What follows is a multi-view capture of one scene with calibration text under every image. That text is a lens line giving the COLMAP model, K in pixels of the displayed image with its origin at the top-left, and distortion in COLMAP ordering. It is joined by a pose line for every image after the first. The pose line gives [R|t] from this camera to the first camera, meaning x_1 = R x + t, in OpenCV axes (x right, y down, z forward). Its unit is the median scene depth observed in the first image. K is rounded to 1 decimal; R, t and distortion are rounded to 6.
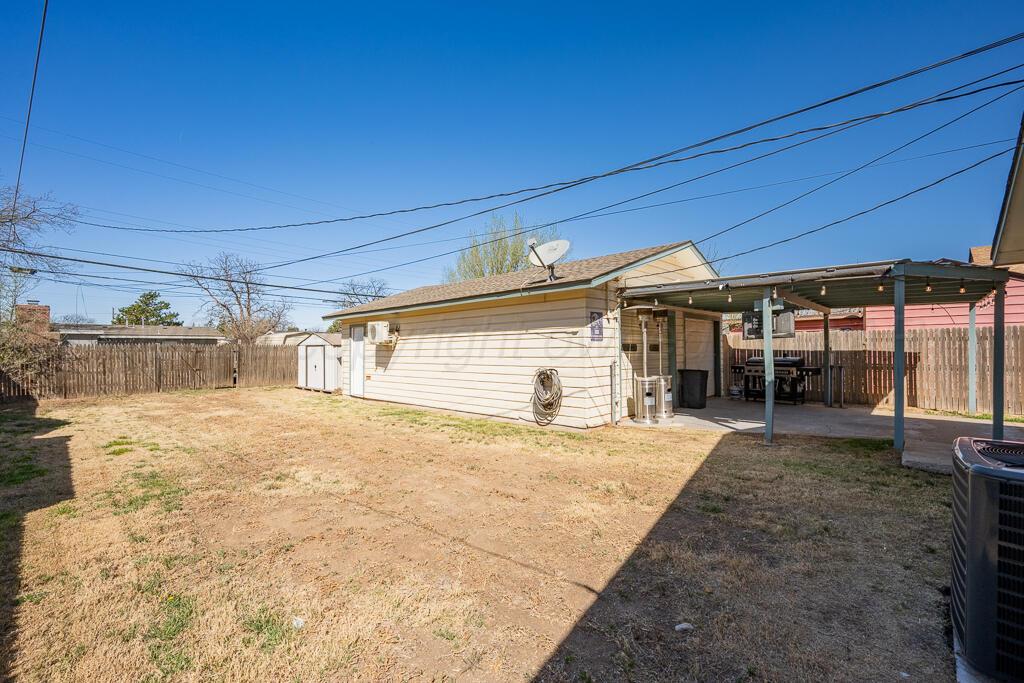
lens RADIAL K [[430.5, 0, 511.8], [0, 430.5, 343.9], [0, 0, 1]] dist [-0.000243, -0.000051]
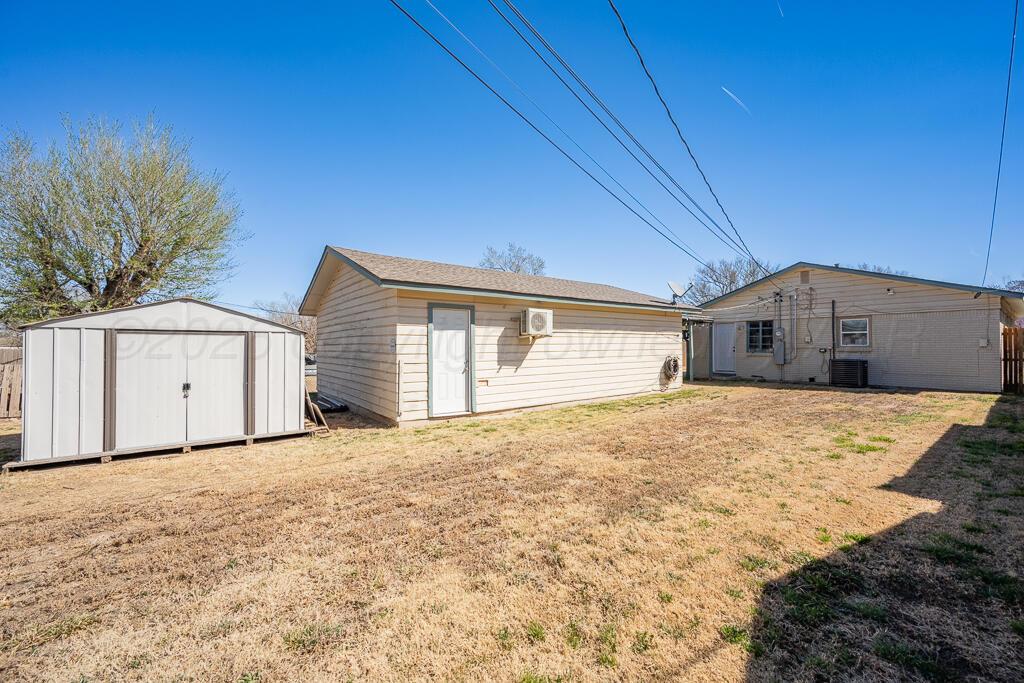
lens RADIAL K [[408.8, 0, 512.5], [0, 408.8, 344.2], [0, 0, 1]] dist [-0.000428, 0.000099]
pose [[0.163900, 0.017630, 0.986319, -1.166504], [-0.005615, 0.999841, -0.016938, 0.030468], [-0.986461, -0.002762, 0.163973, 0.986814]]
